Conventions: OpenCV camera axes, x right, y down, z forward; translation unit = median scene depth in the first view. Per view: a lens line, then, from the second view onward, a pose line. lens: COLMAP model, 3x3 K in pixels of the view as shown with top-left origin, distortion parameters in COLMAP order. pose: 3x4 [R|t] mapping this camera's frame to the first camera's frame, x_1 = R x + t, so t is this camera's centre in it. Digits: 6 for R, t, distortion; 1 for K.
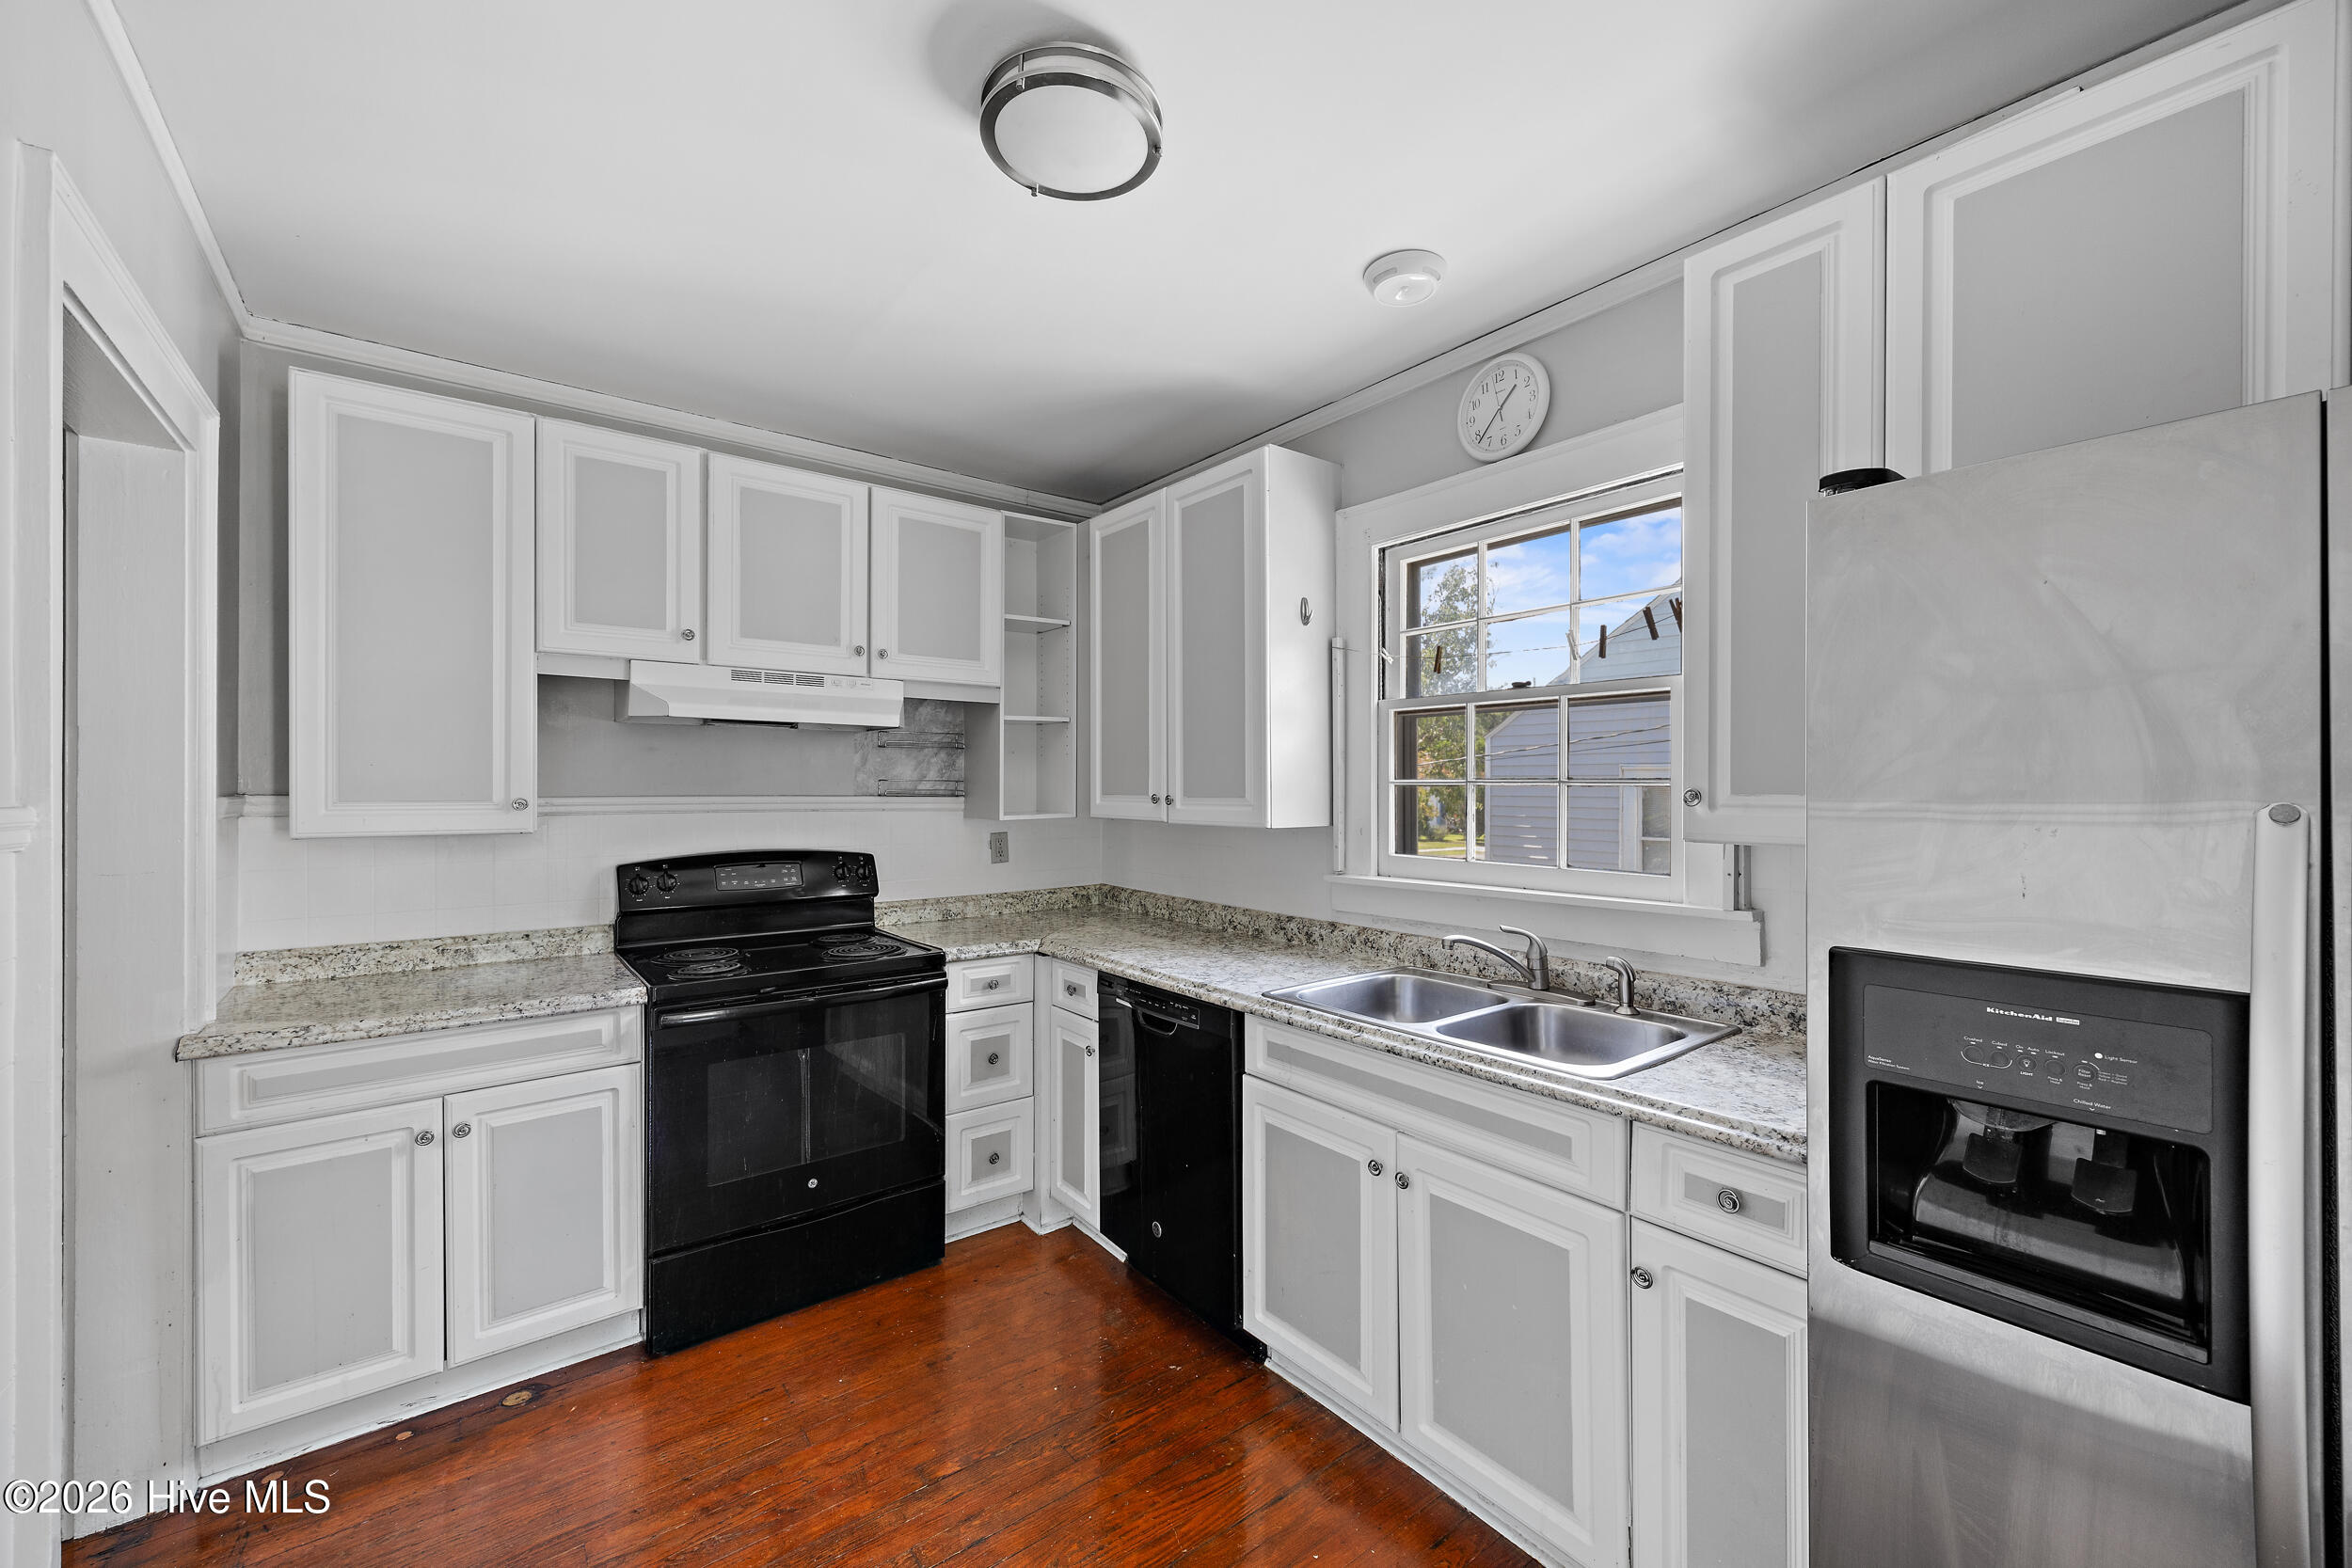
lens RADIAL K [[929.1, 0, 1181.1], [0, 929.1, 787.0], [0, 0, 1]] dist [0.005500, -0.000180]
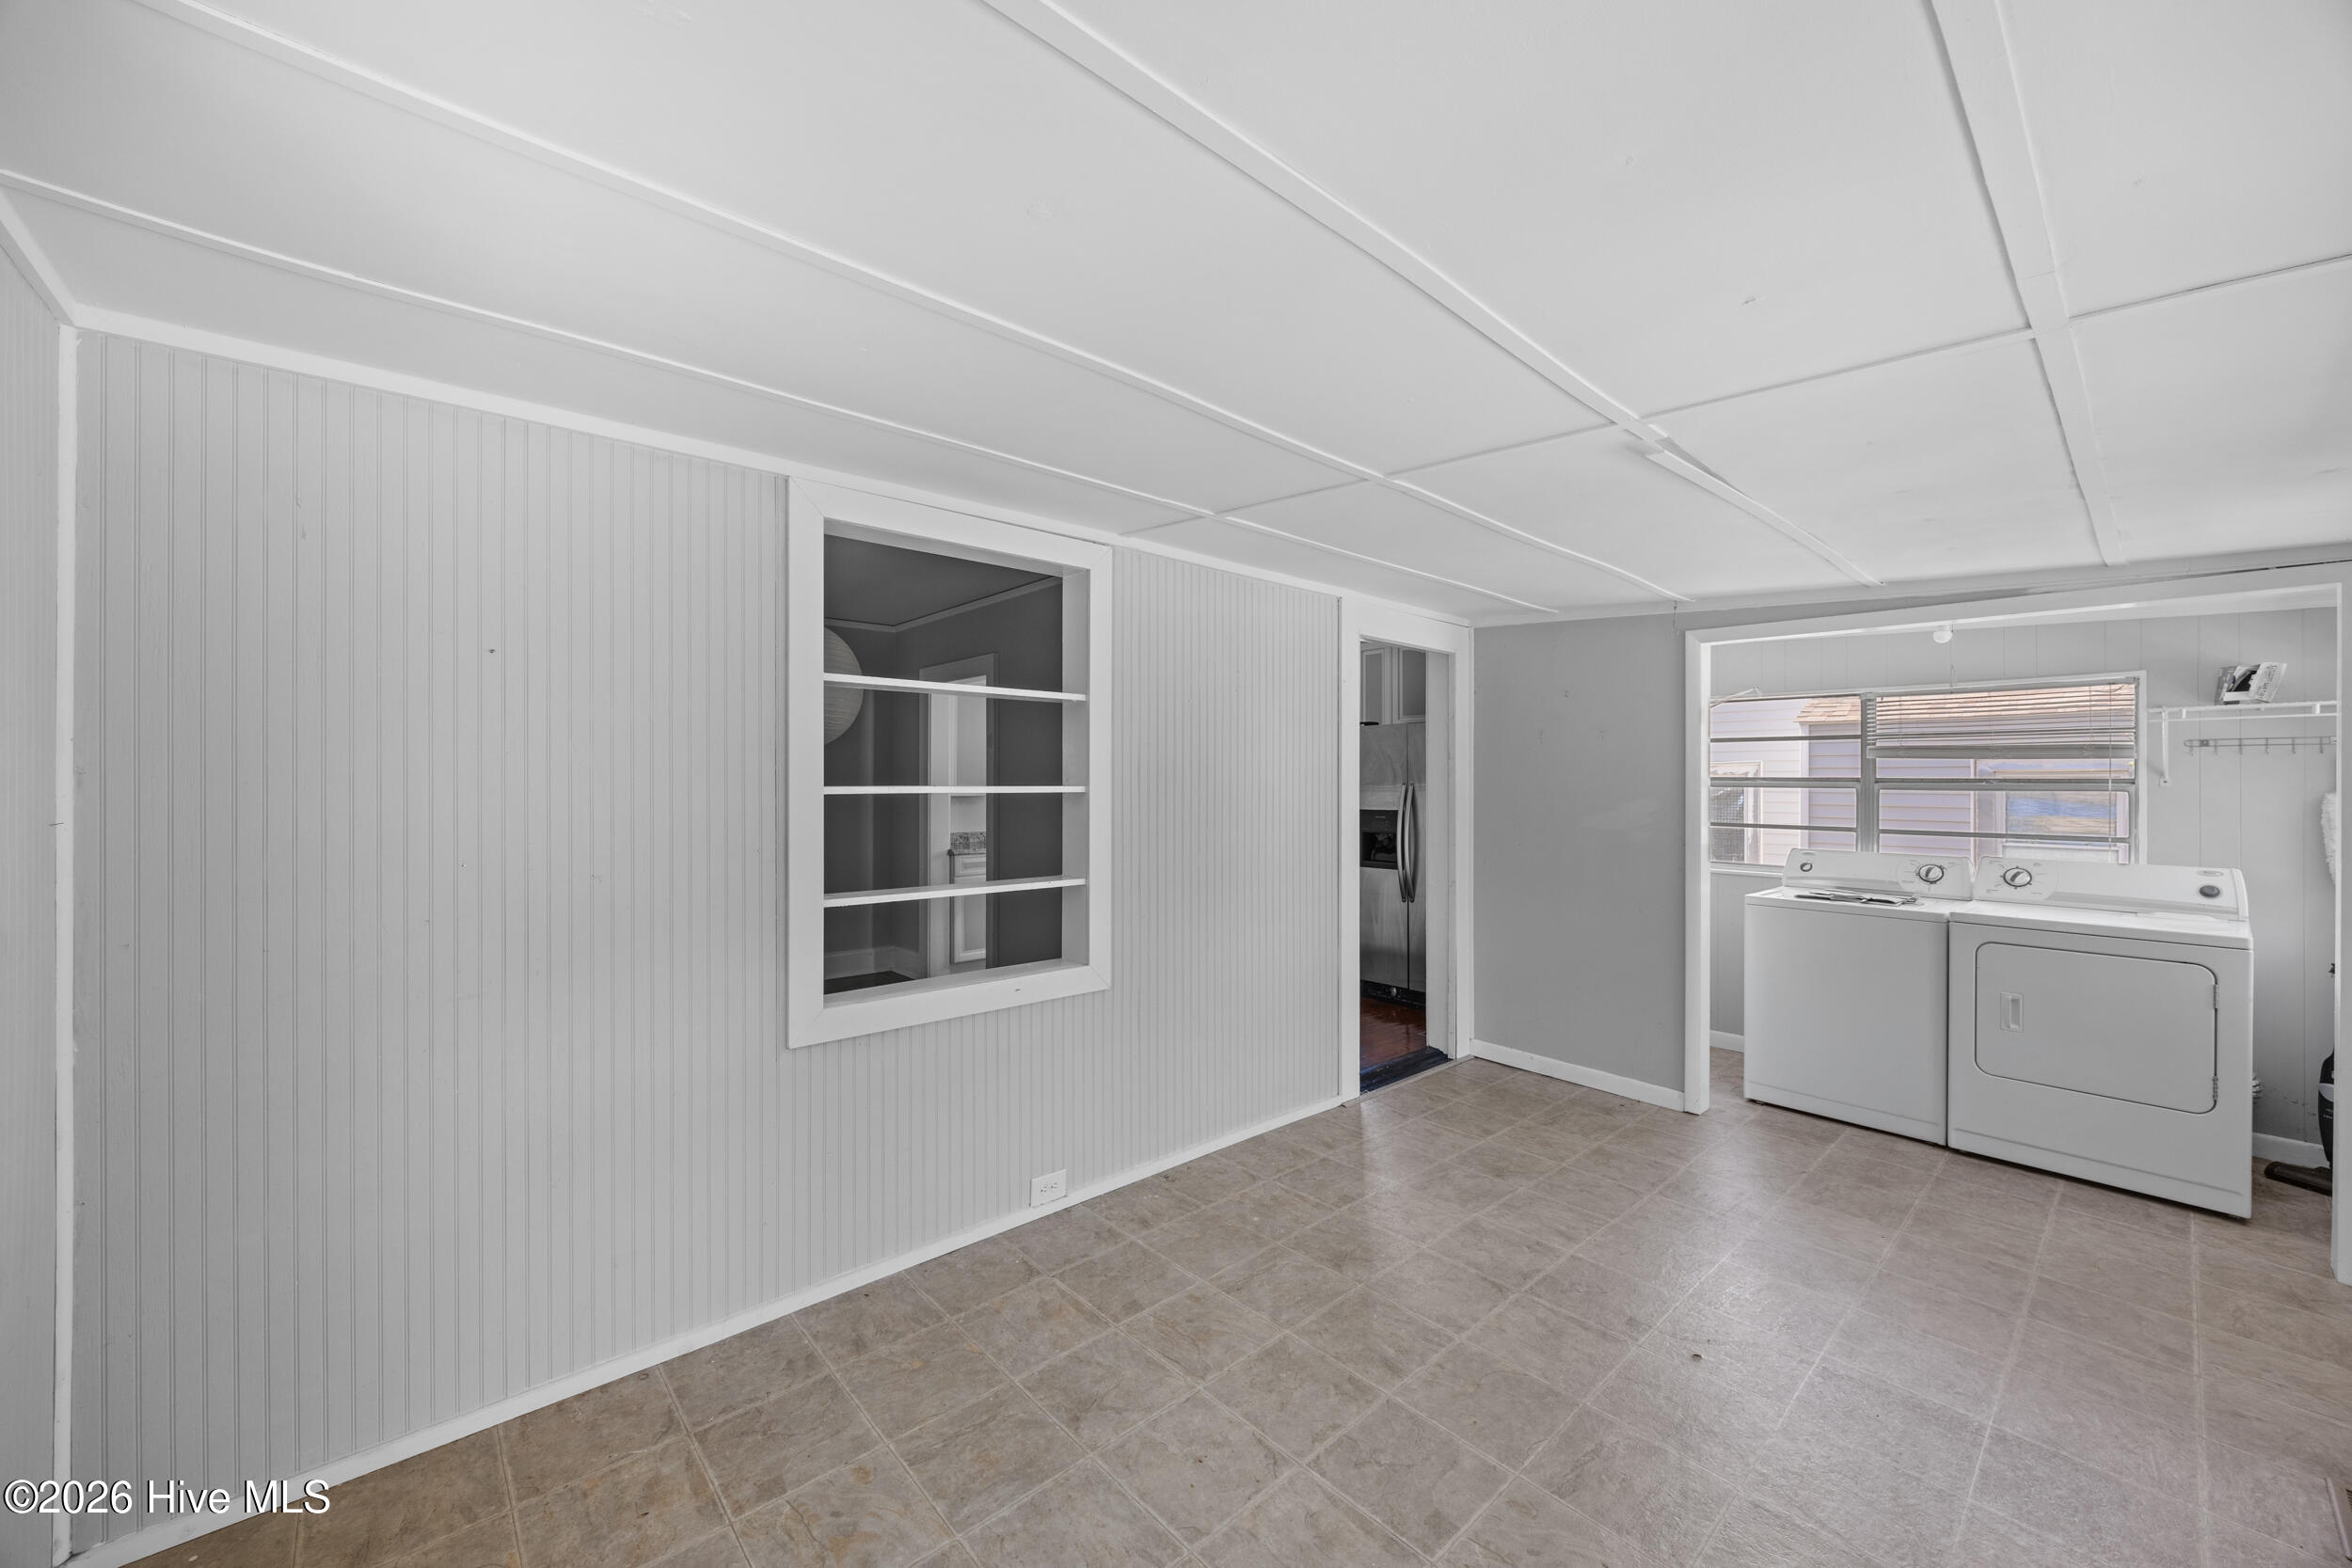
lens RADIAL K [[893.5, 0, 1171.5], [0, 893.5, 786.1], [0, 0, 1]] dist [-0.000632, -0.000261]
pose [[0.997943, 0.001871, 0.064074, -0.290873], [-0.001654, 0.999993, -0.003443, 0.021588], [-0.064080, 0.003330, 0.997939, -1.671318]]
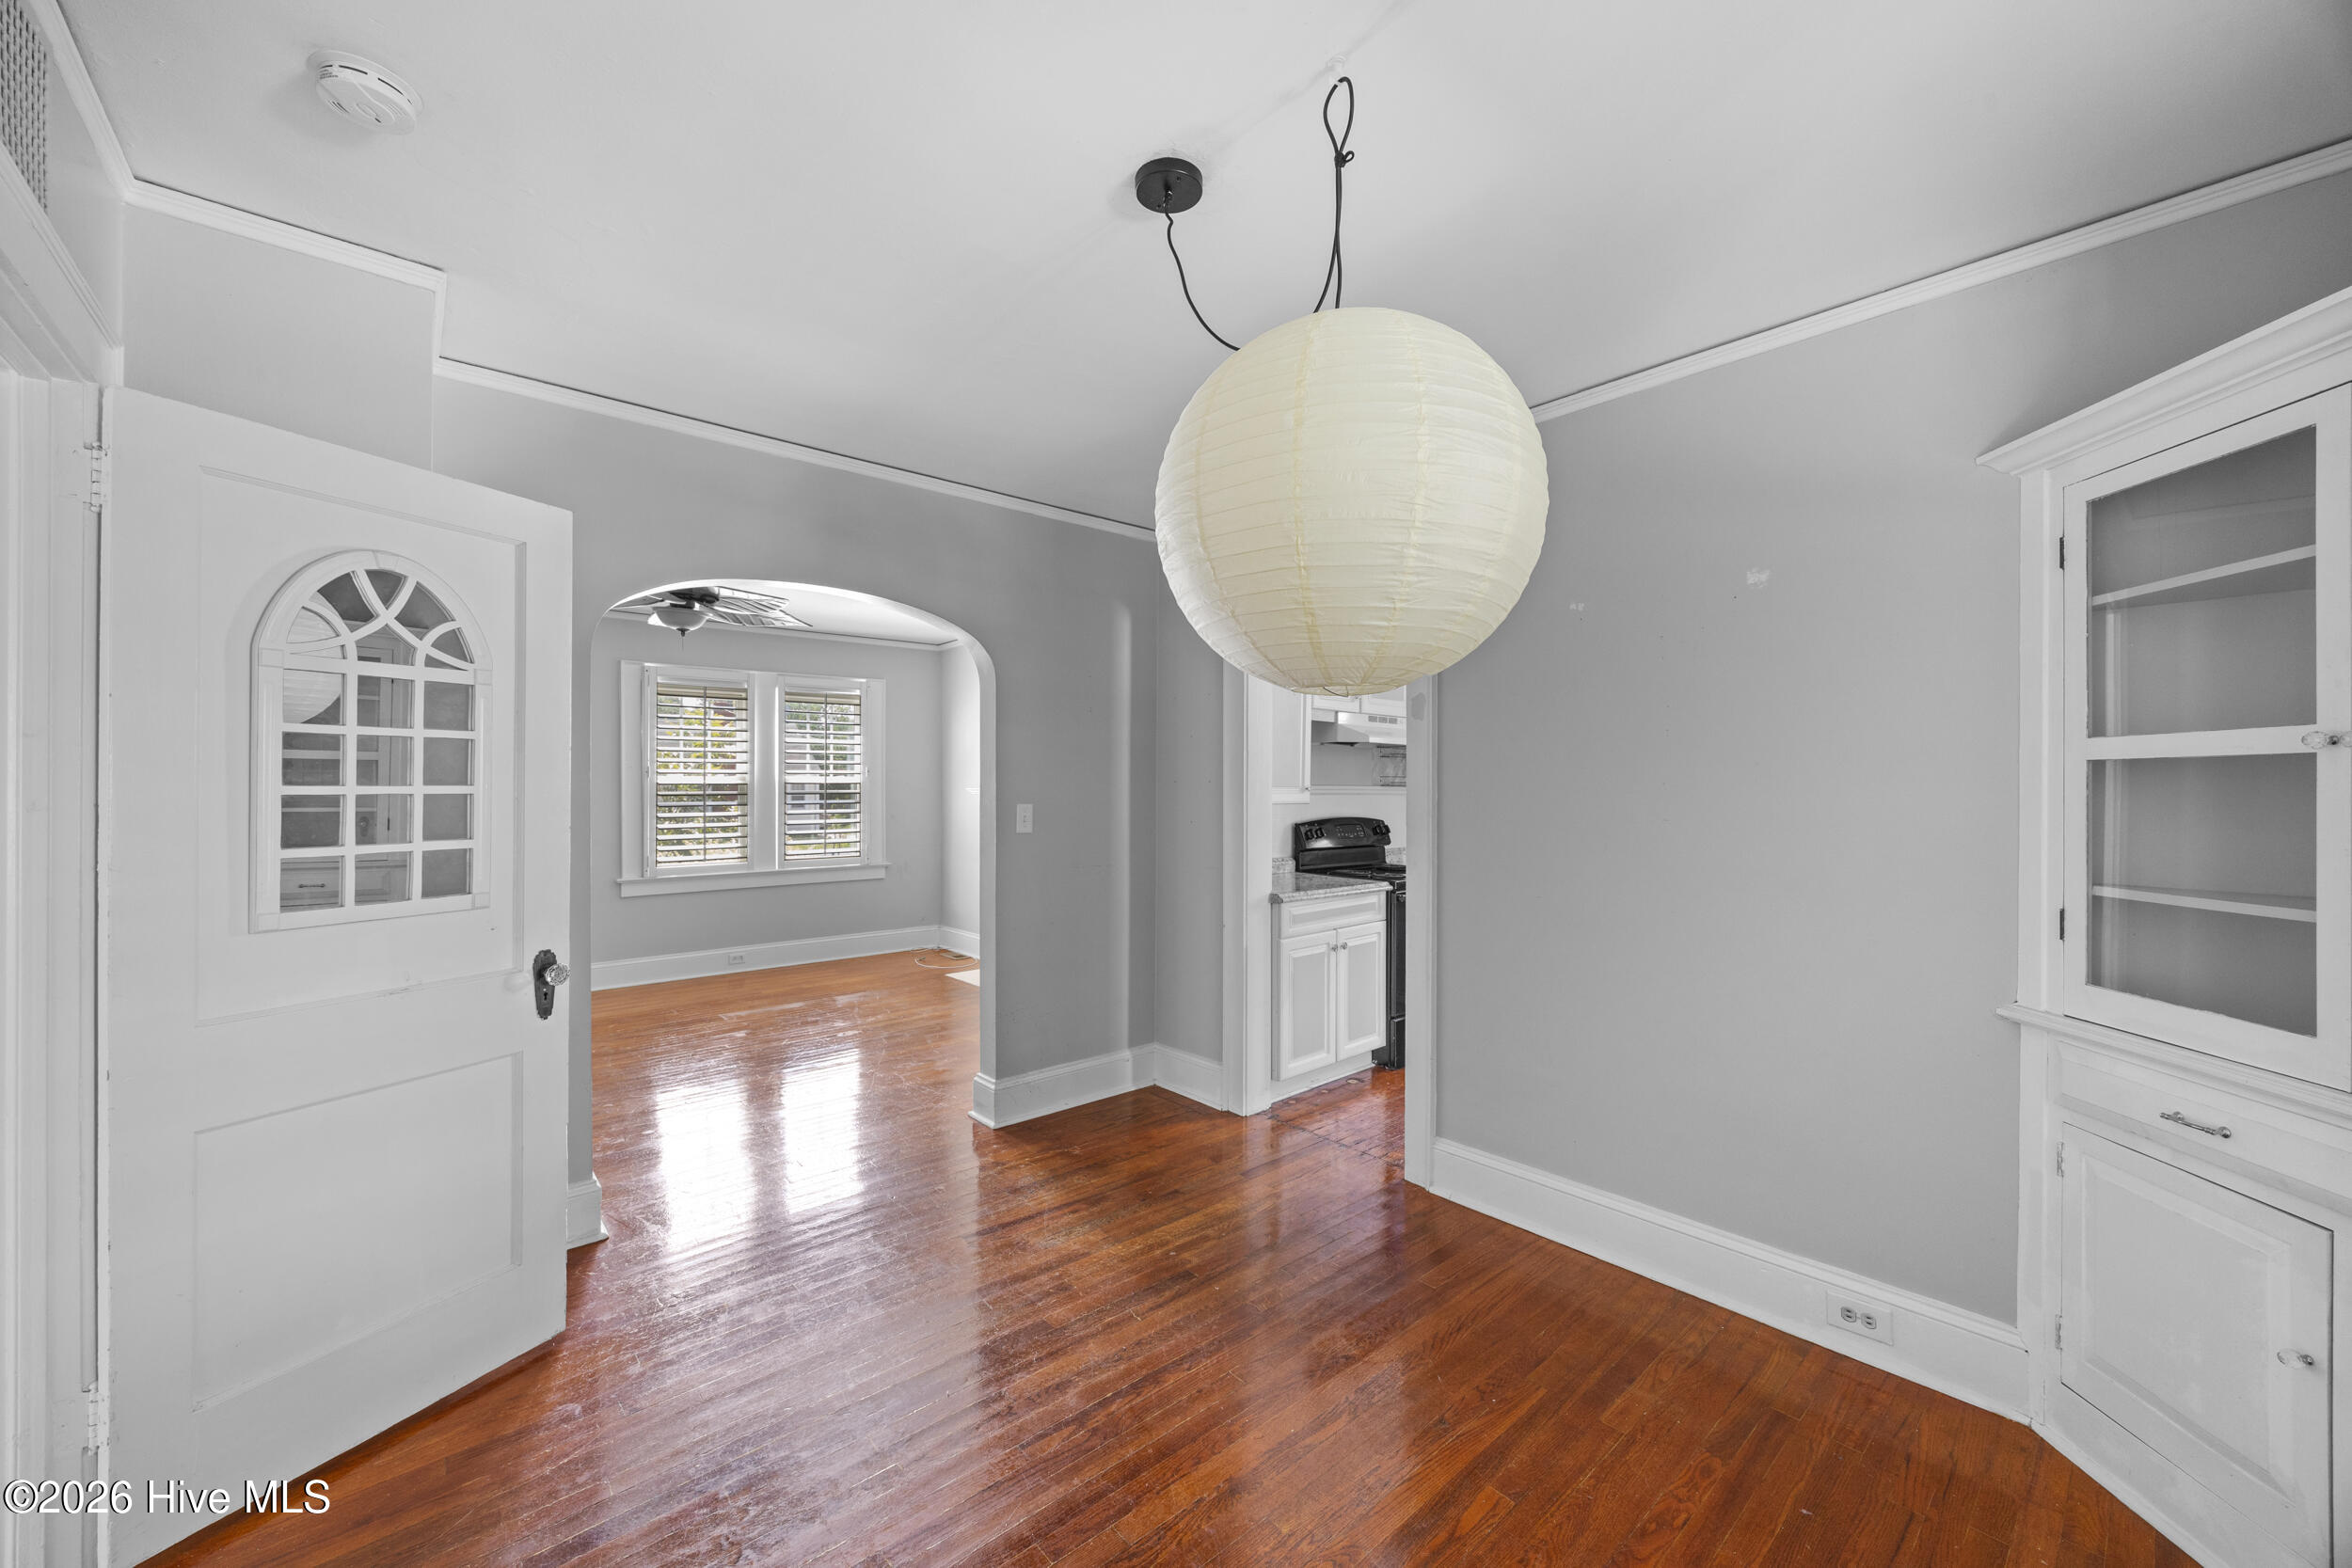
lens RADIAL K [[893.5, 0, 1171.5], [0, 893.5, 786.1], [0, 0, 1]] dist [-0.000632, -0.000261]
pose [[0.998267, 0.002418, 0.058796, -0.954018], [-0.002451, 0.999997, 0.000487, 0.011699], [-0.058795, -0.000630, 0.998270, -0.712071]]
